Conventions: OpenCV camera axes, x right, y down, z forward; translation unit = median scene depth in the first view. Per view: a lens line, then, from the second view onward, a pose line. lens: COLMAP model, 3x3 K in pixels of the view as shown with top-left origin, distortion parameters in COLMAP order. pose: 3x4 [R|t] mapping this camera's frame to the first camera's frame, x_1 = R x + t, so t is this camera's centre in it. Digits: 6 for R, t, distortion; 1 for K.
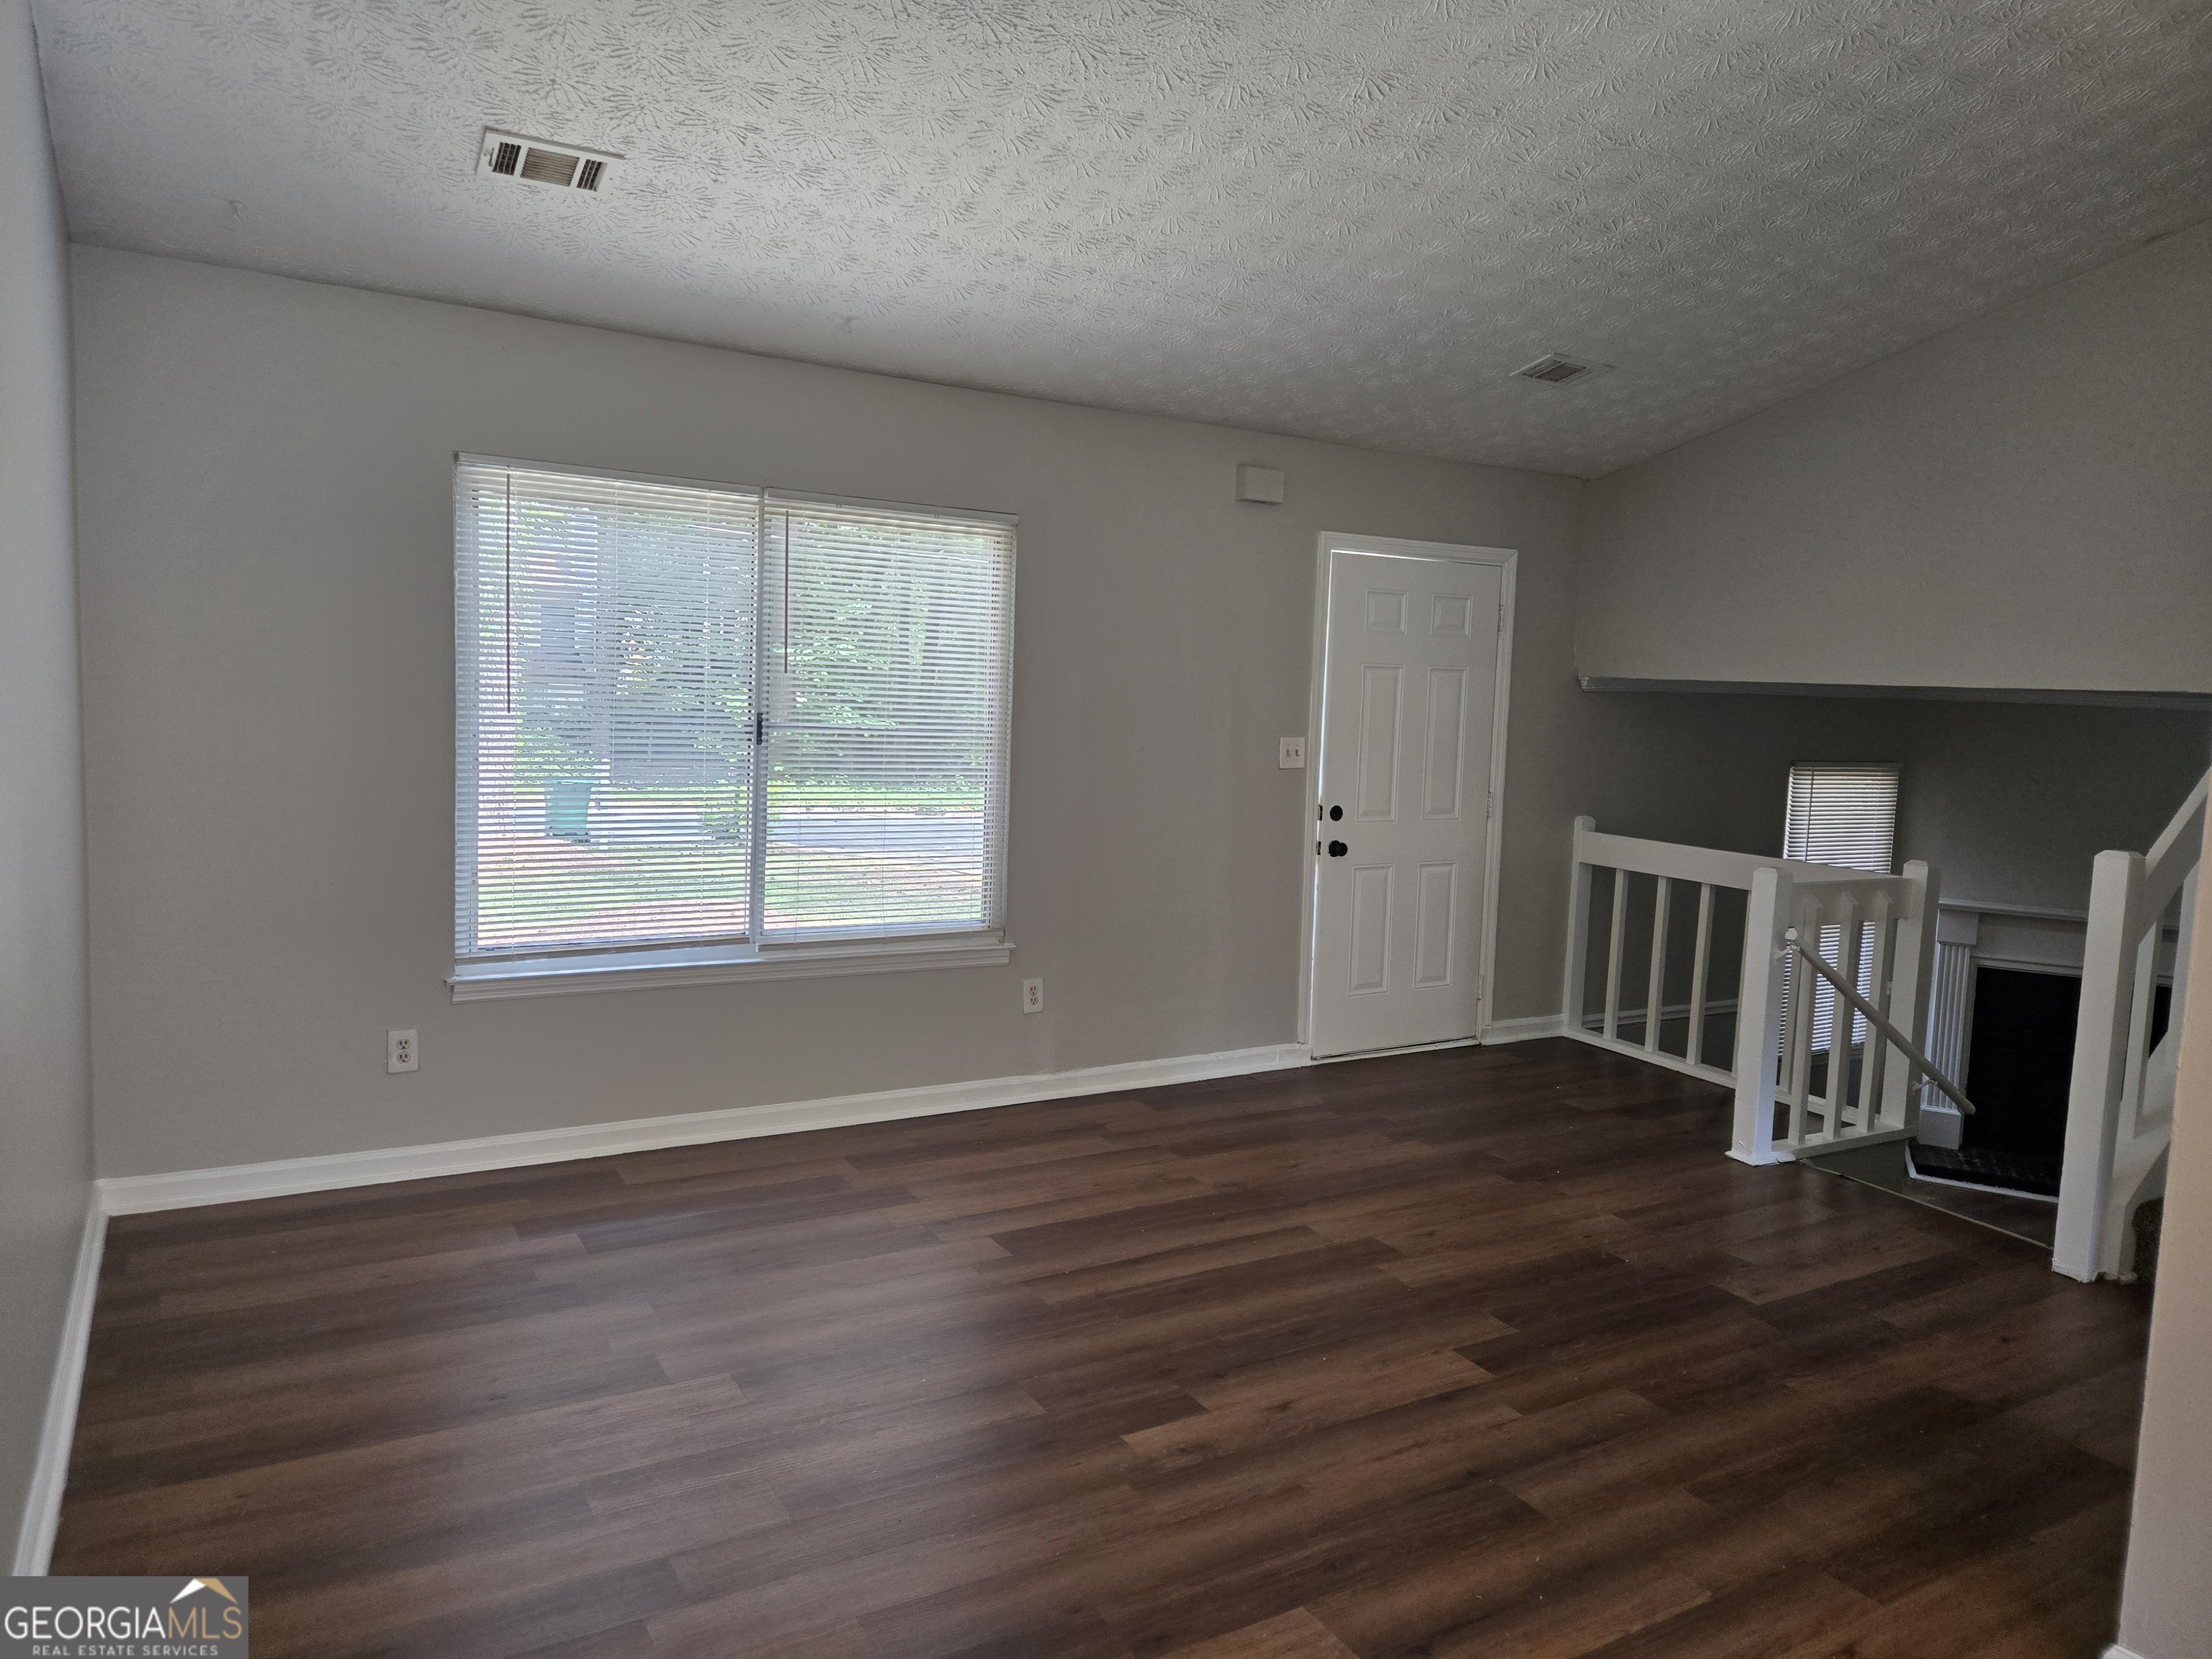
lens RADIAL K [[1473.6, 0, 1095.4], [0, 1473.6, 823.5], [0, 0, 1]] dist [0.092612, -0.069915]
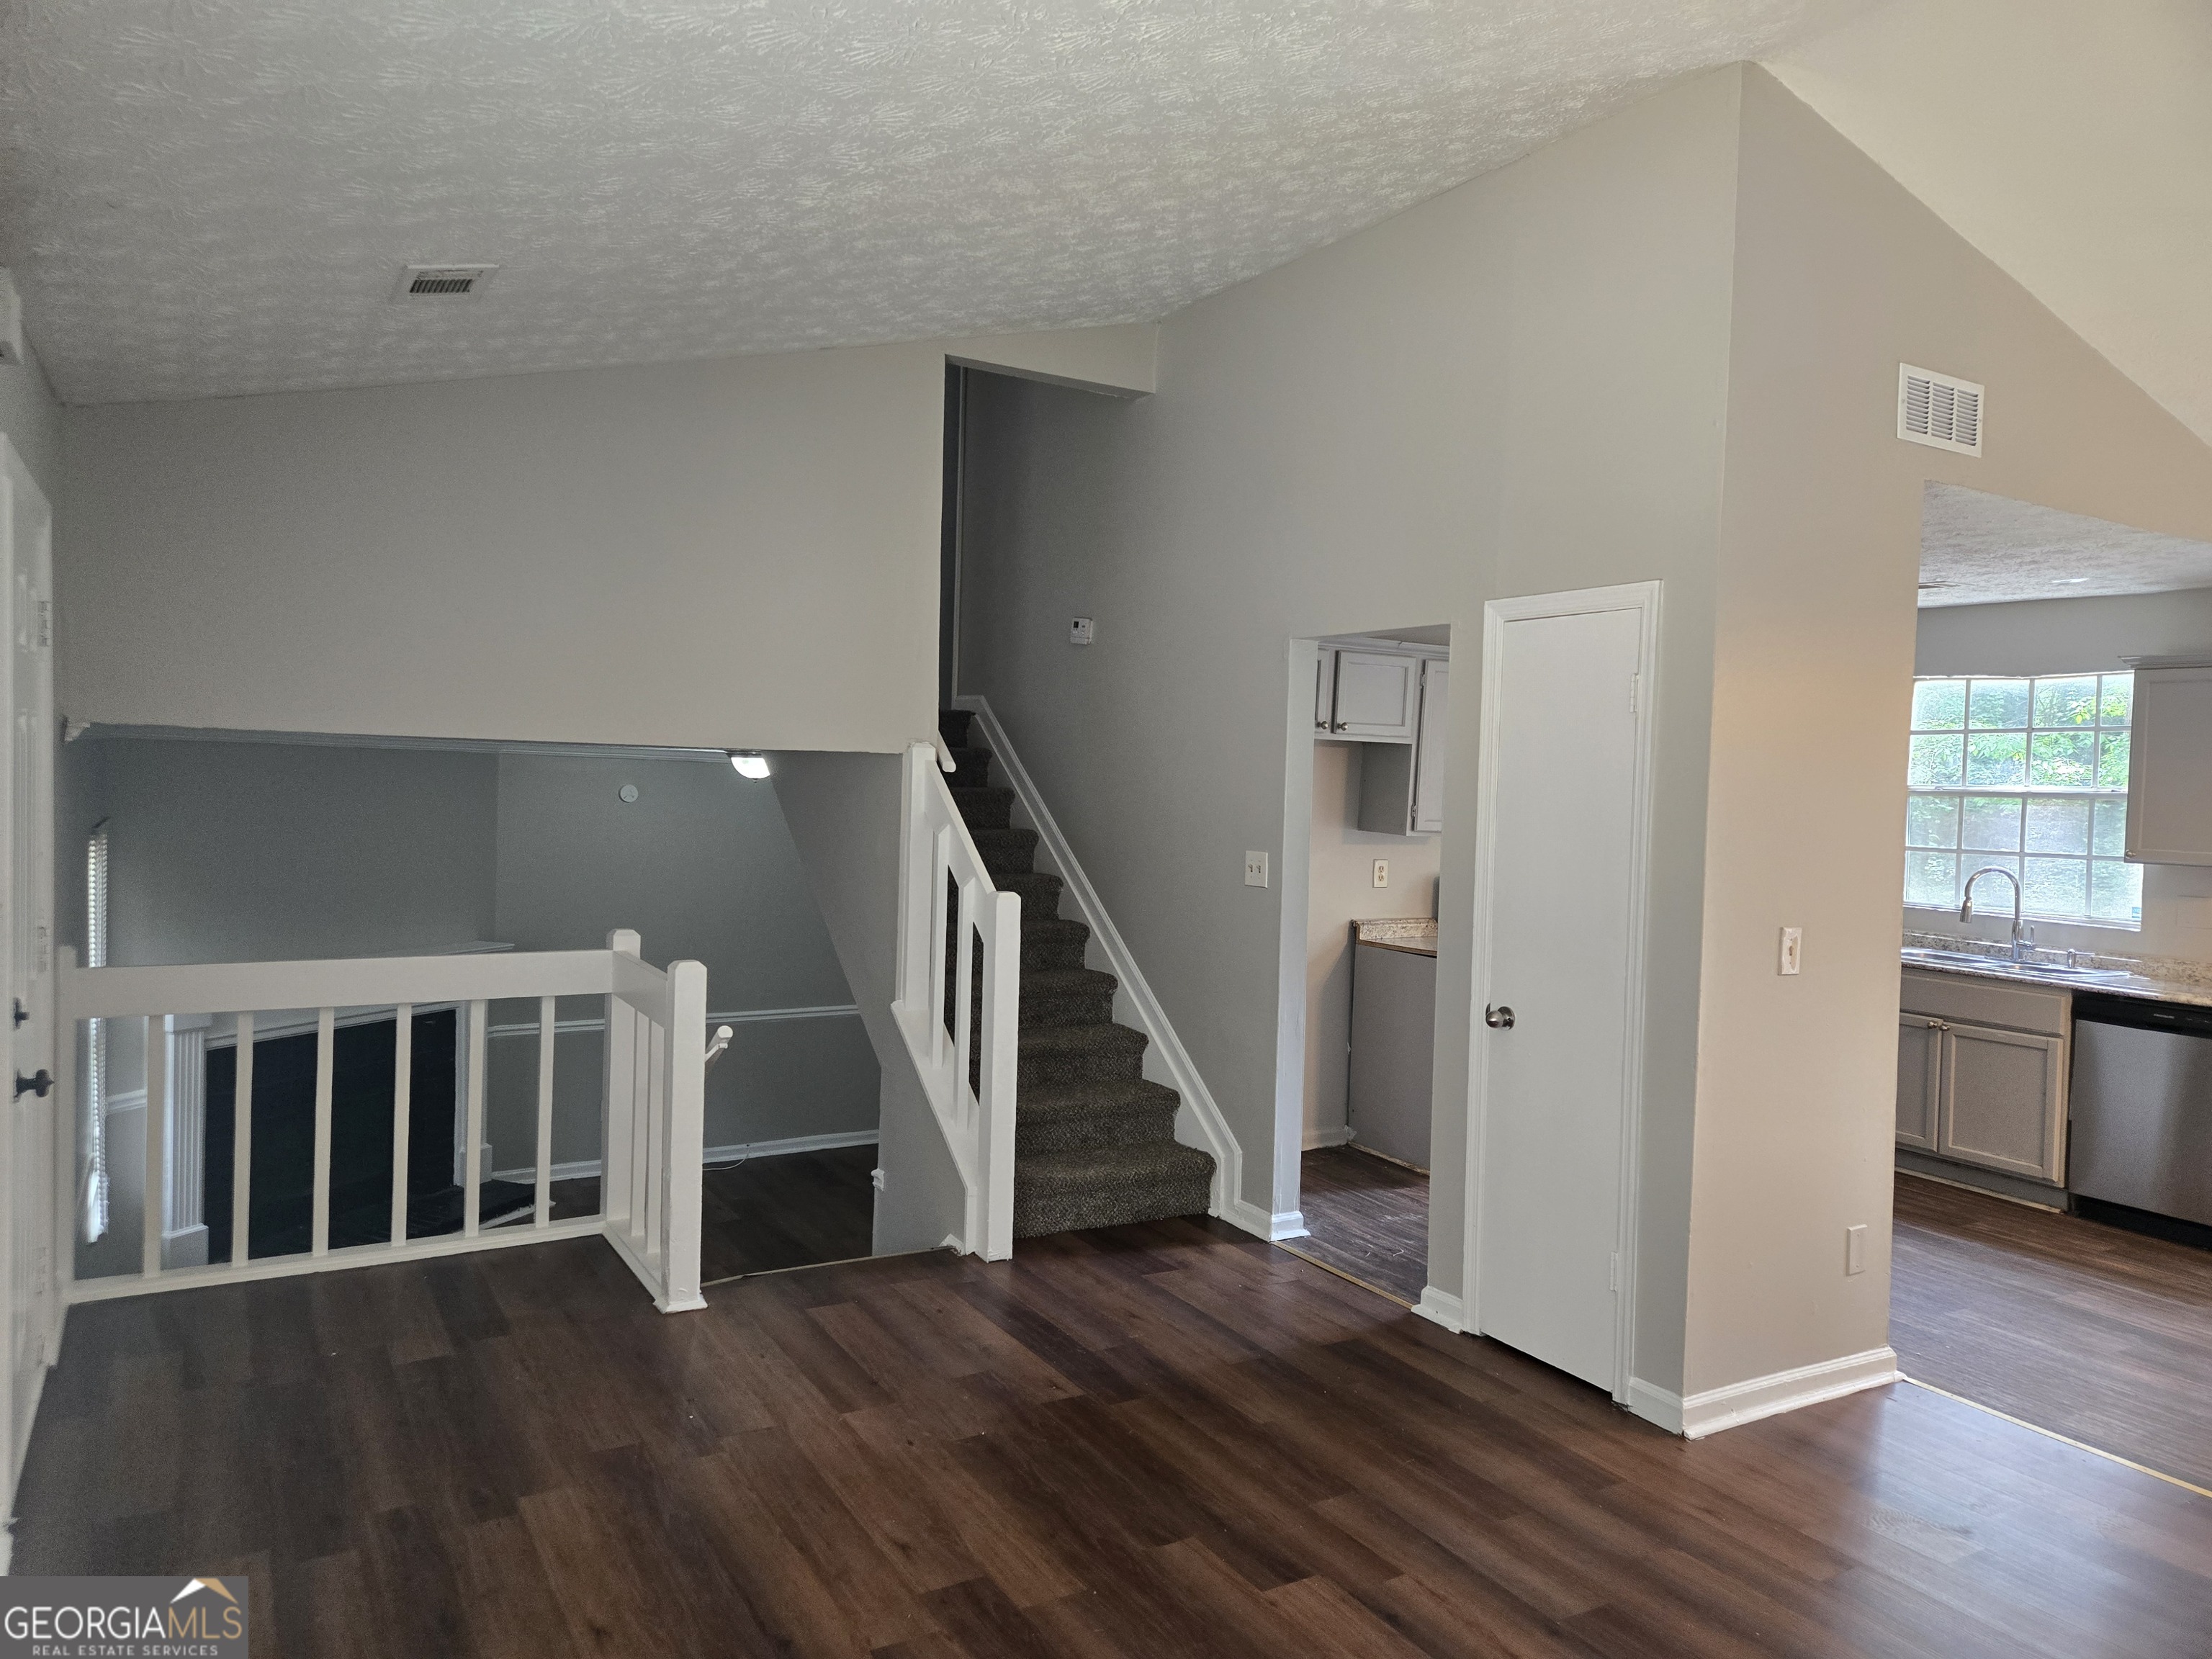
lens RADIAL K [[1473.6, 0, 1095.4], [0, 1473.6, 823.5], [0, 0, 1]] dist [0.092612, -0.069915]
pose [[-0.007179, -0.074638, 0.997185, -0.523833], [0.067016, 0.994933, 0.074952, -0.127926], [-0.997726, 0.067366, -0.002140, 1.012549]]
